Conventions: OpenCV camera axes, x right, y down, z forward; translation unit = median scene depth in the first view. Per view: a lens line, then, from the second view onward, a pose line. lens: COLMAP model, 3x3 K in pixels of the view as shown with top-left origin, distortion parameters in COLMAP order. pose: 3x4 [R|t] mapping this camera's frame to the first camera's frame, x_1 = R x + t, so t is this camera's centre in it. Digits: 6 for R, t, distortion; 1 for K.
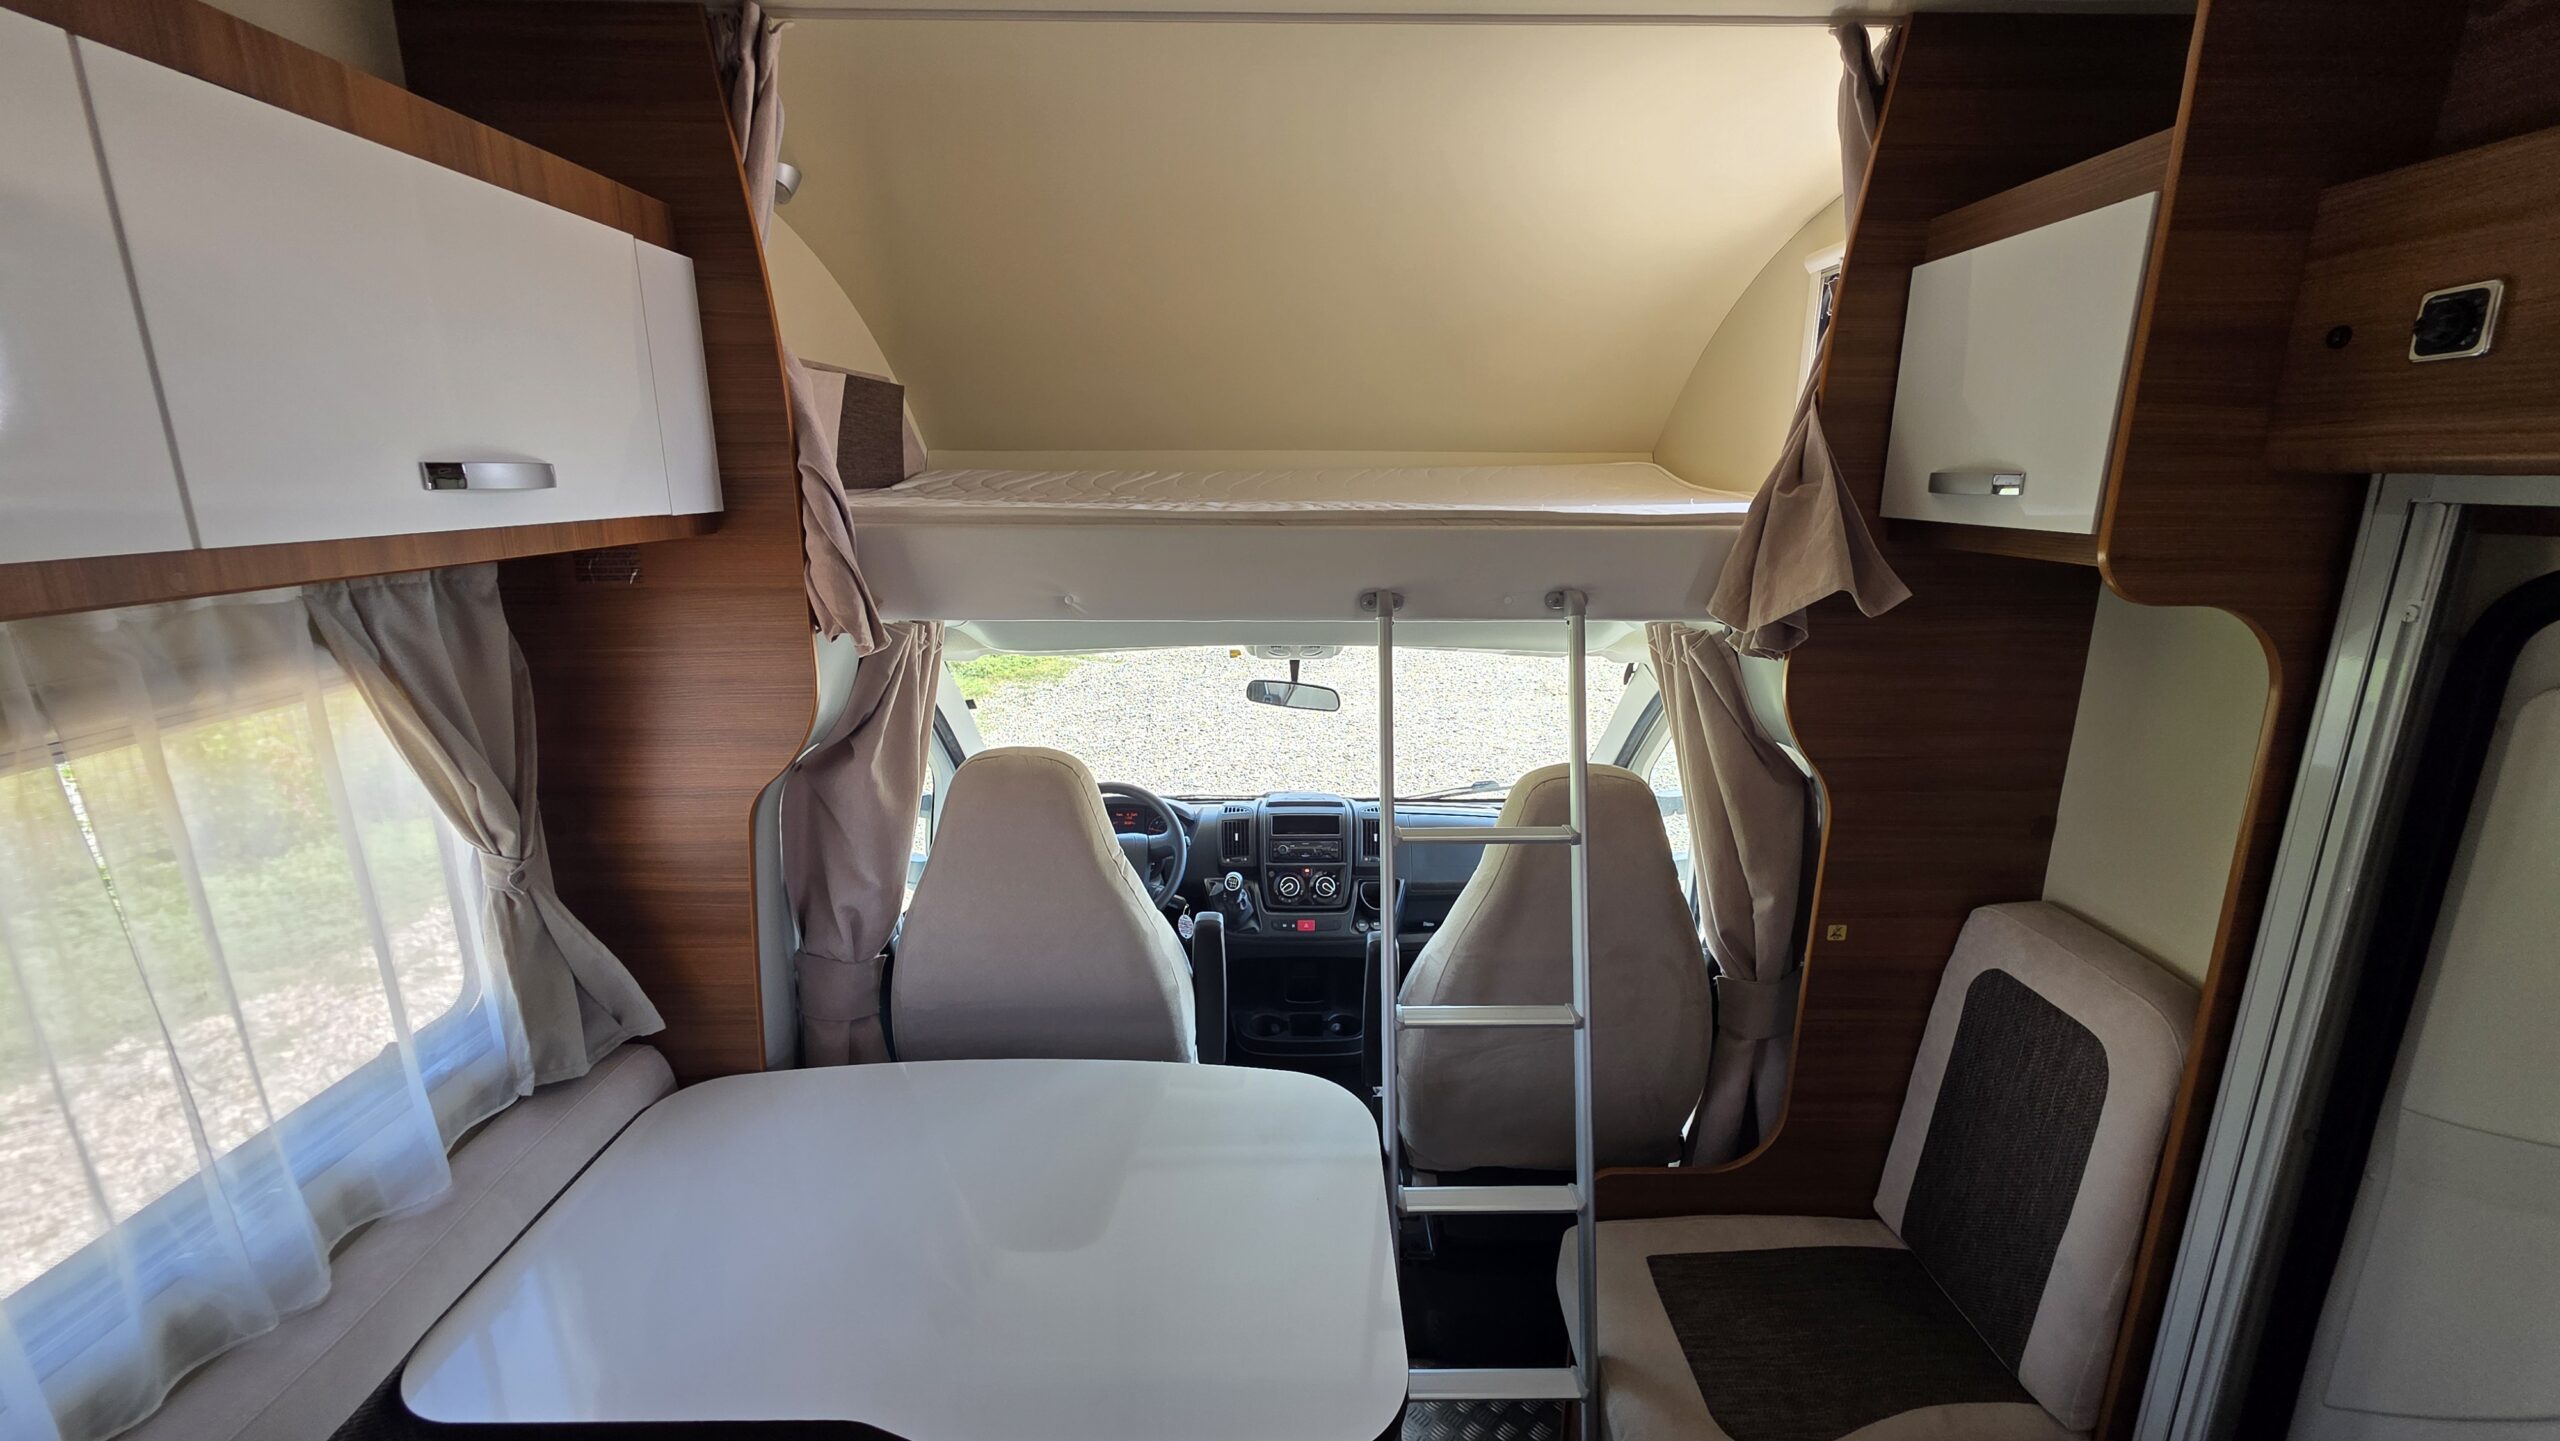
lens RADIAL K [[1022.6, 0, 1287.4], [0, 1022.6, 716.3], [0, 0, 1]] dist [0.005558, -0.001366]
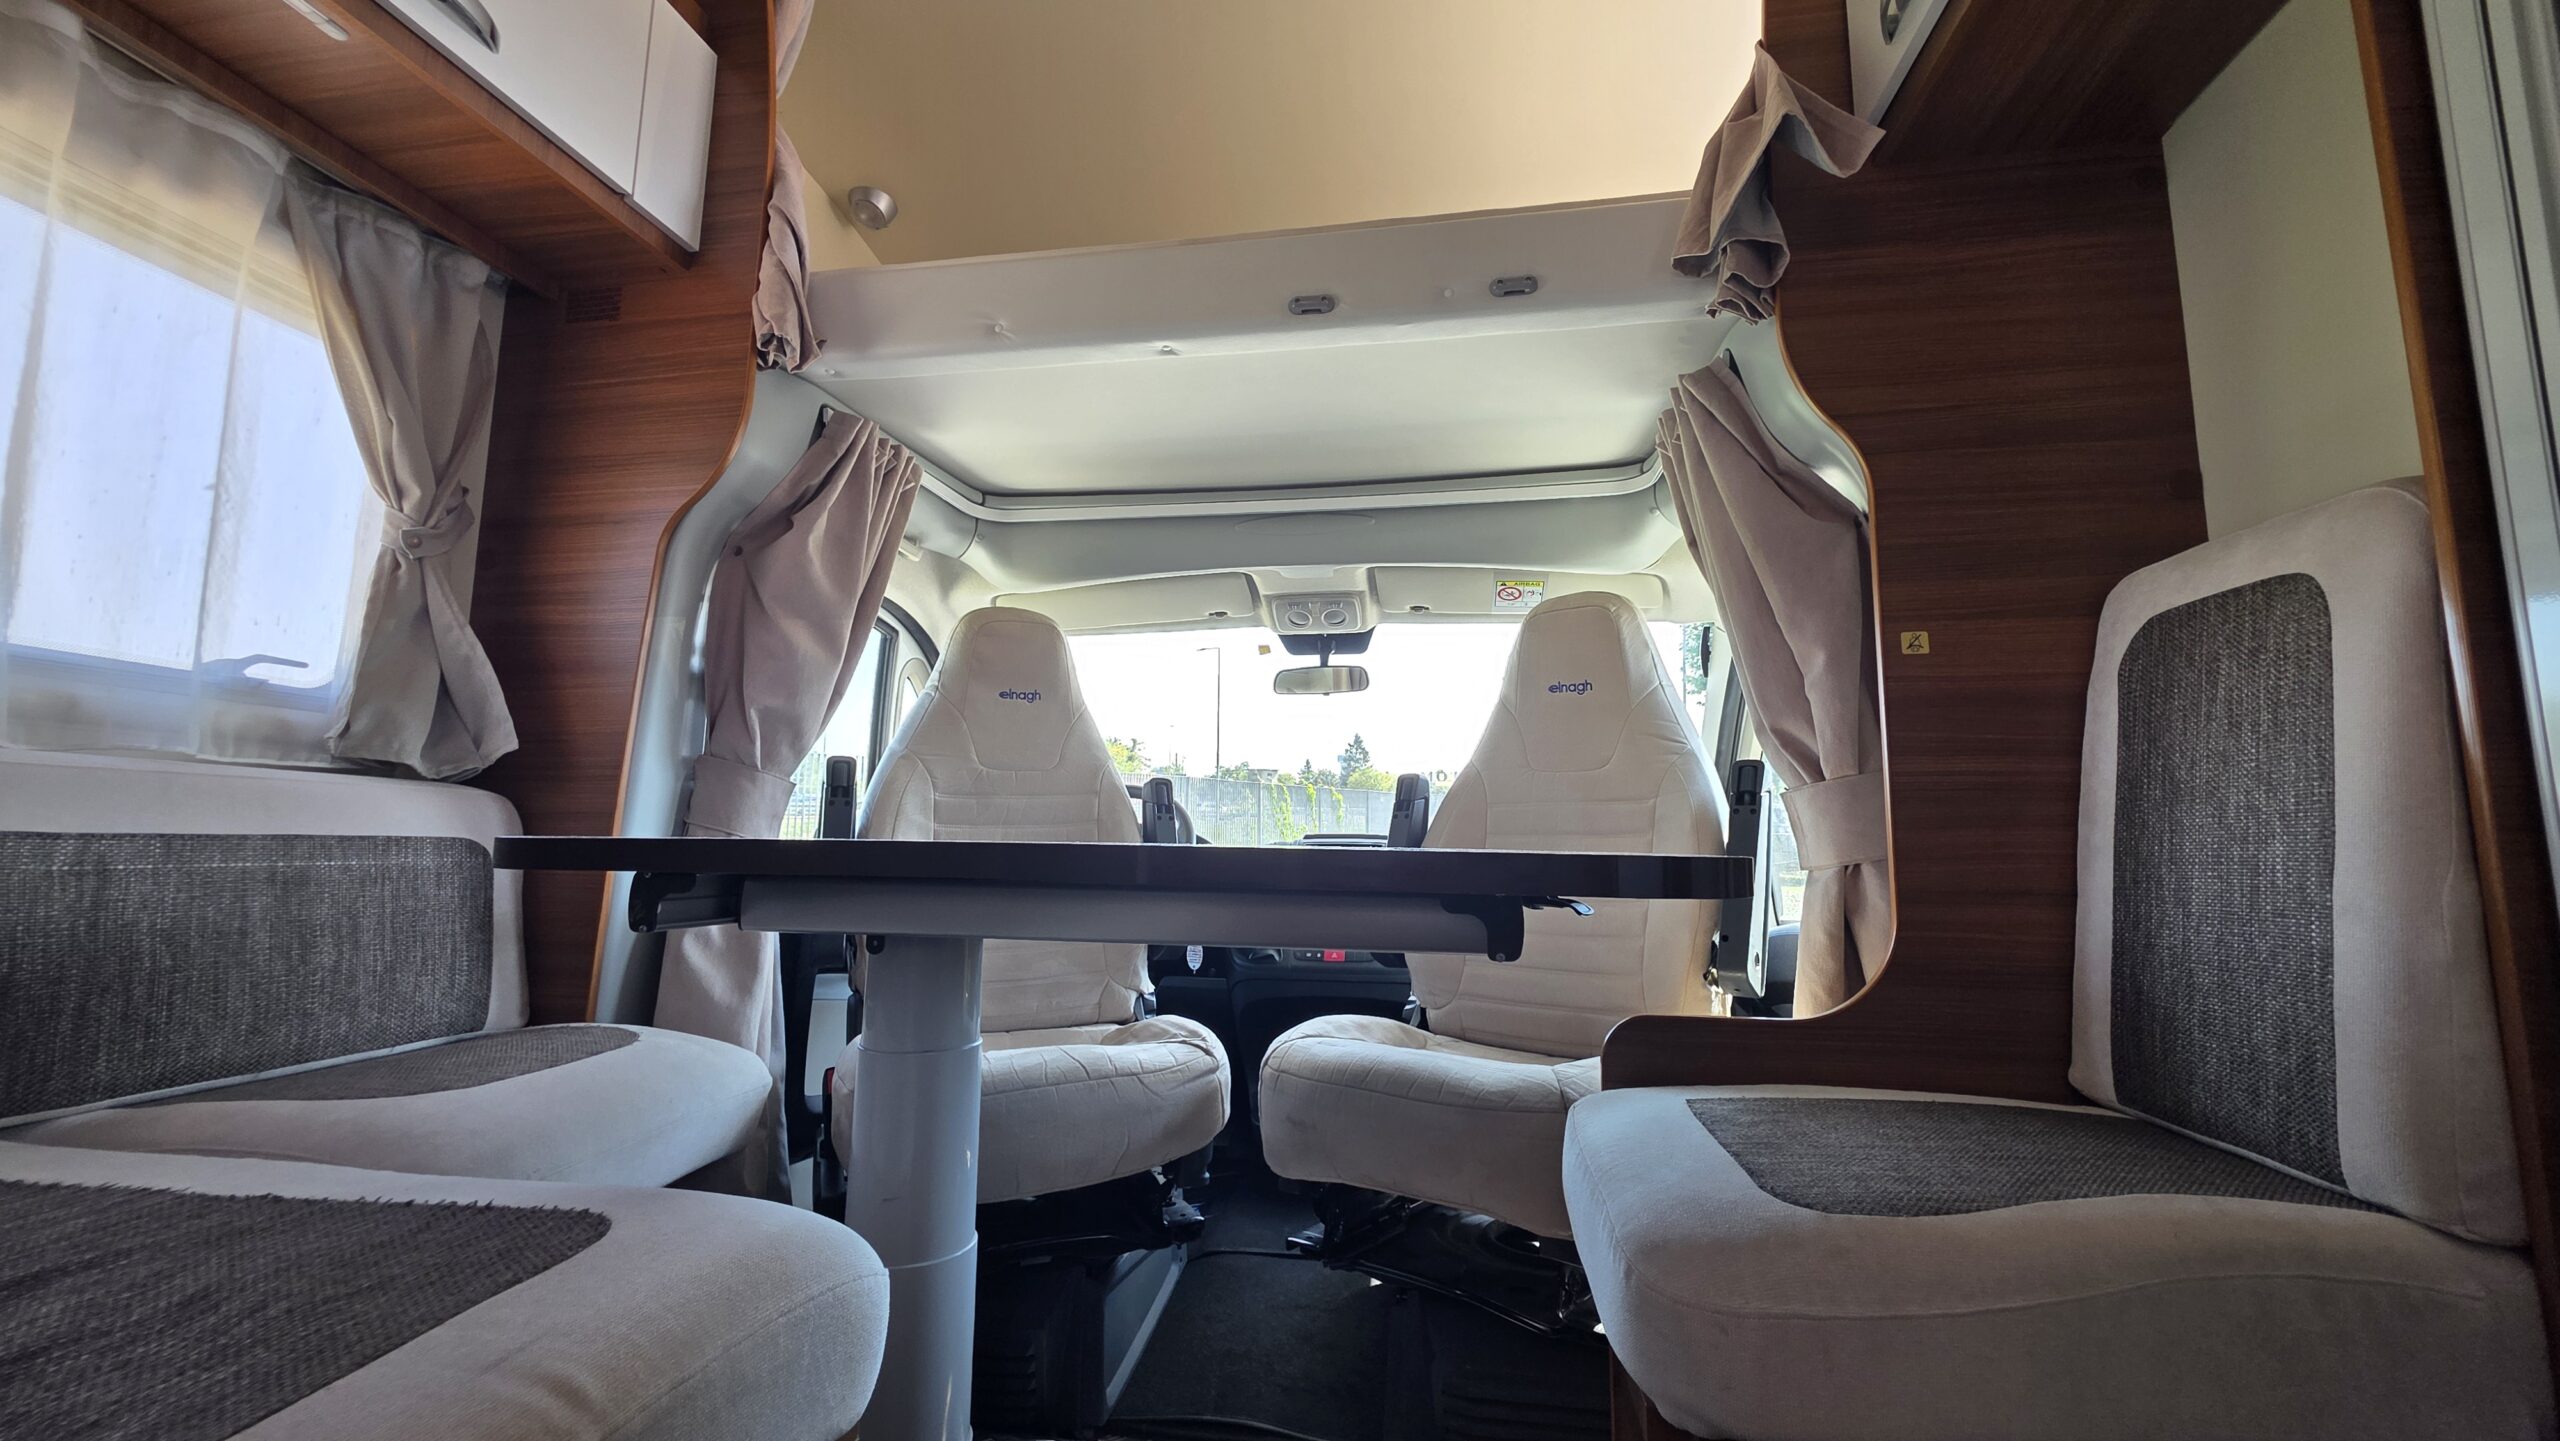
lens RADIAL K [[1022.6, 0, 1285.7], [0, 1022.6, 713.0], [0, 0, 1]] dist [0.005558, -0.001366]
pose [[0.984757, -0.016123, -0.173188, 0.214033], [-0.049068, 0.929503, -0.365535, 0.551483], [0.166872, 0.368461, 0.914544, 0.261653]]
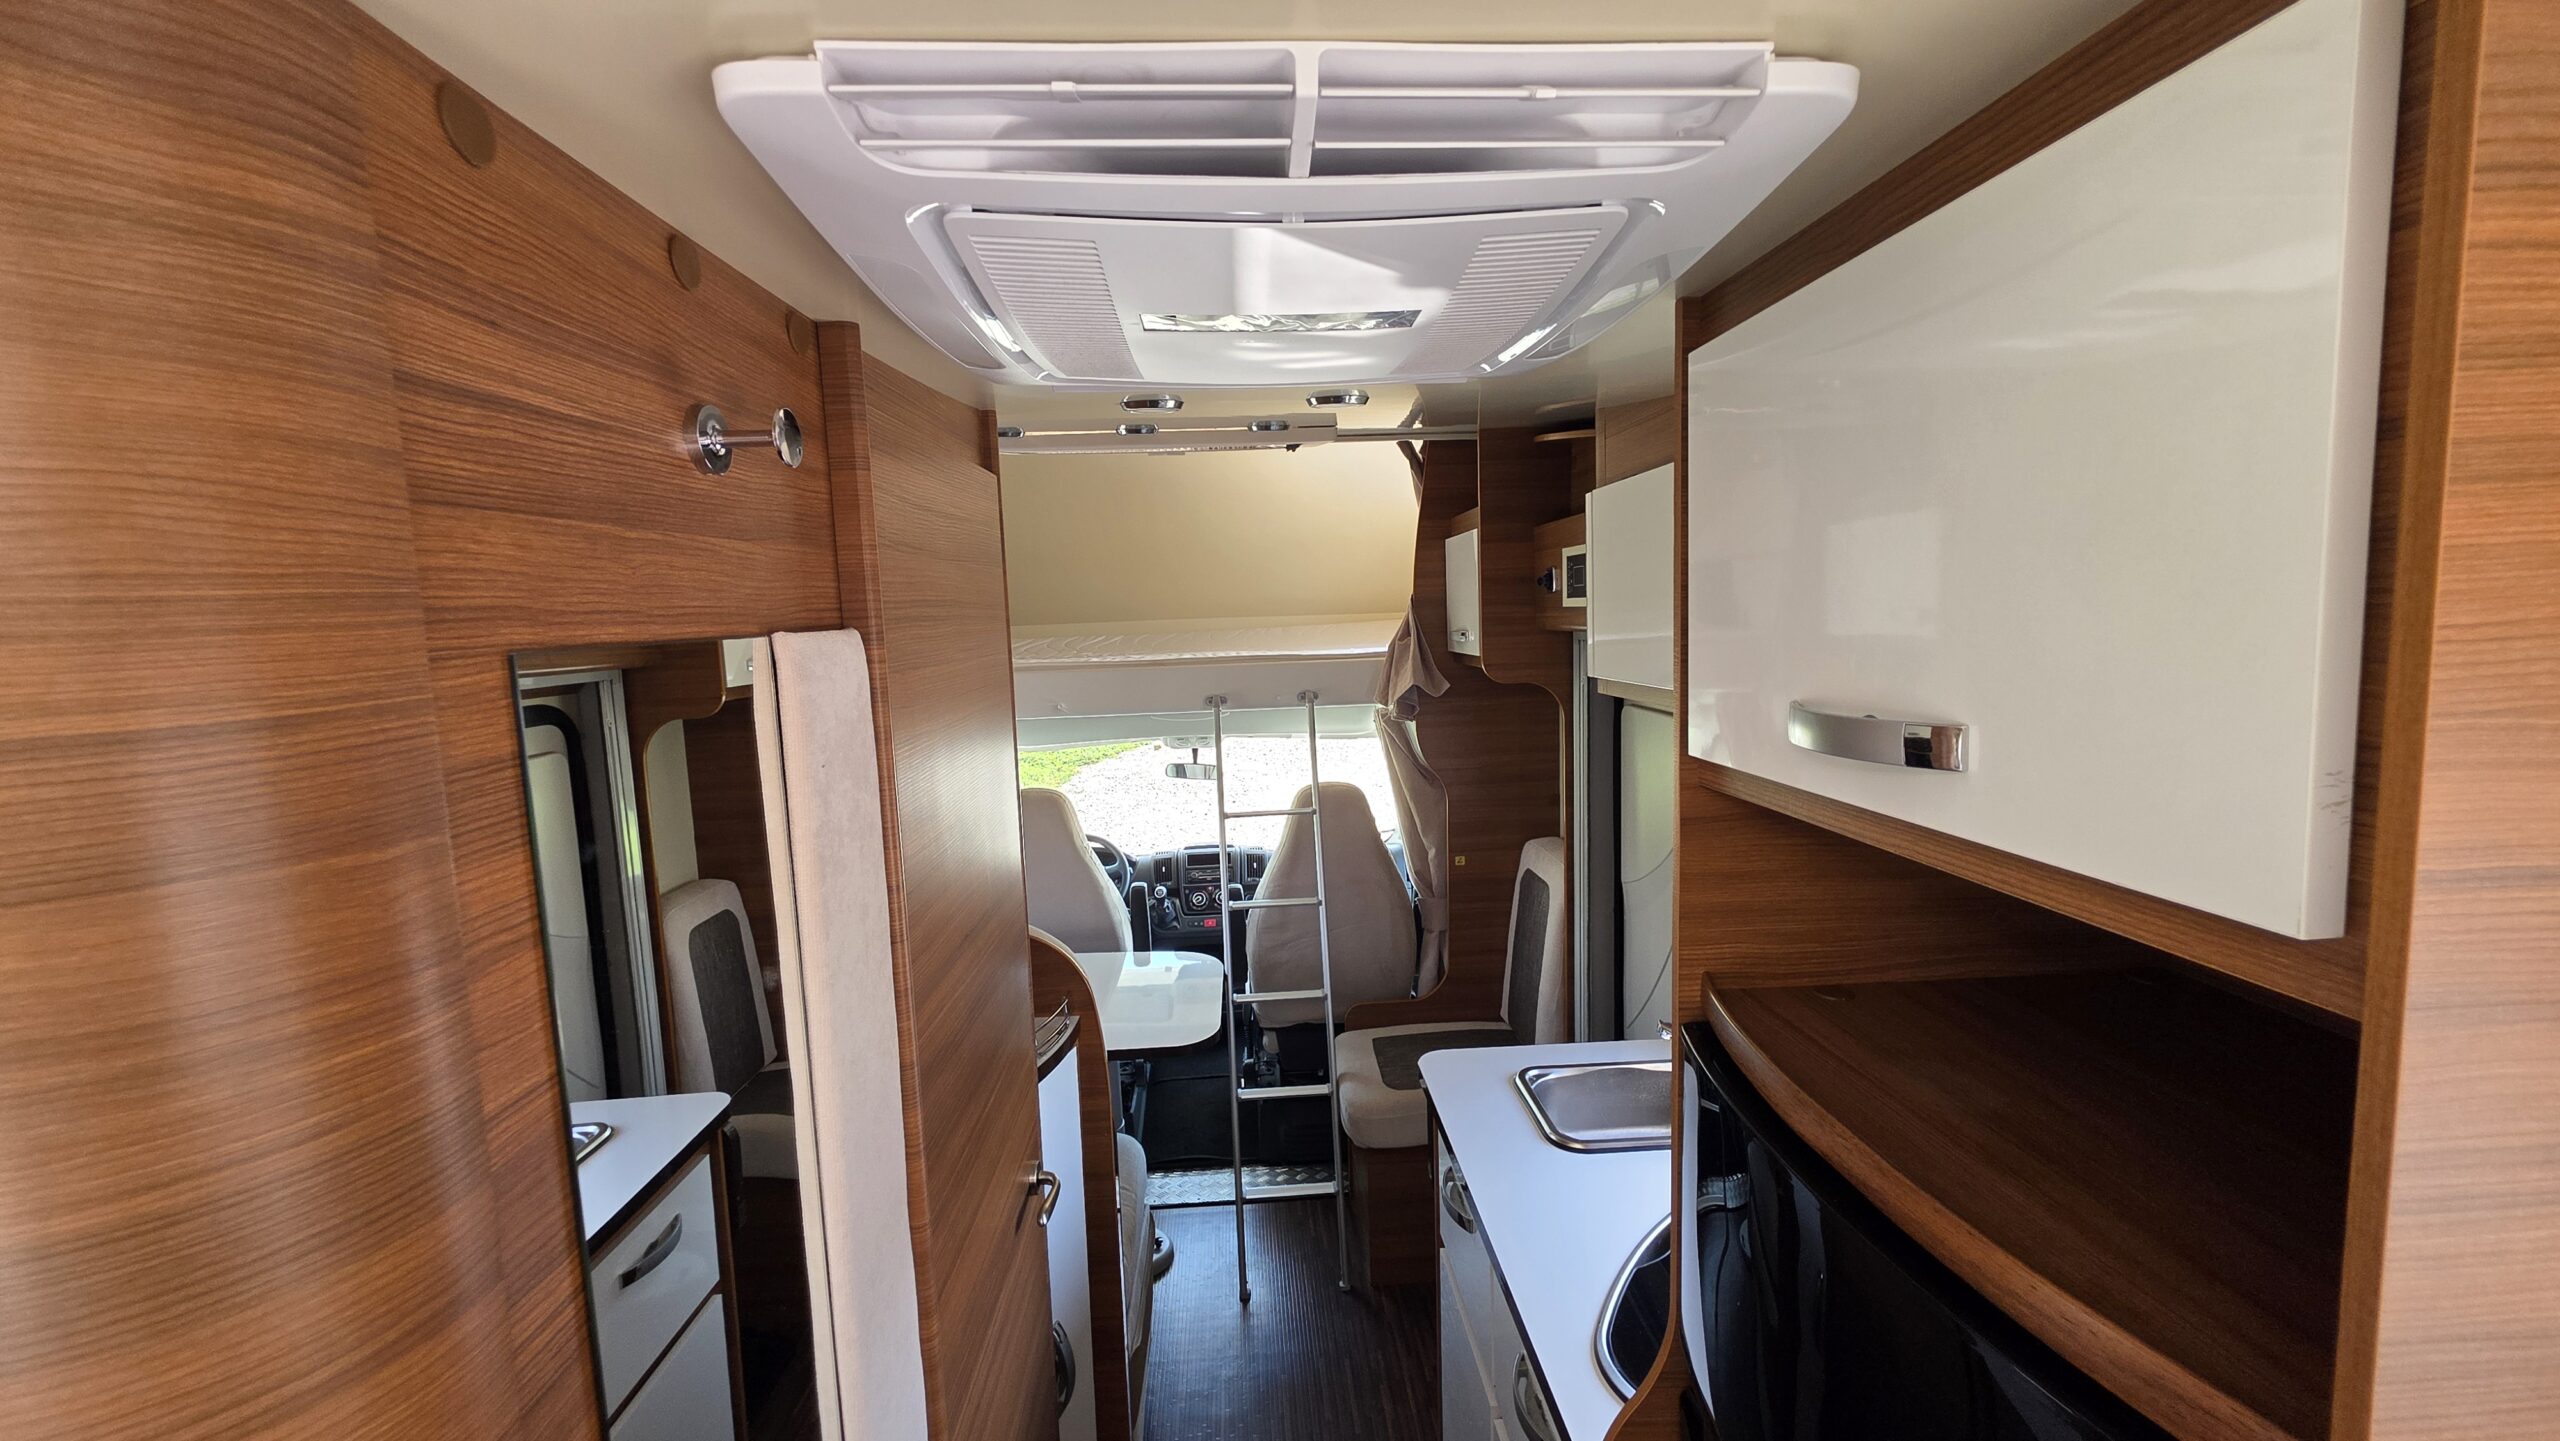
lens RADIAL K [[1022.6, 0, 1279.9], [0, 1022.6, 716.4], [0, 0, 1]] dist [0.005558, -0.001366]
pose [[0.998604, -0.040853, 0.033495, 0.141375], [0.045076, 0.989557, -0.136912, 0.189661], [-0.027552, 0.138230, 0.990017, -0.946929]]
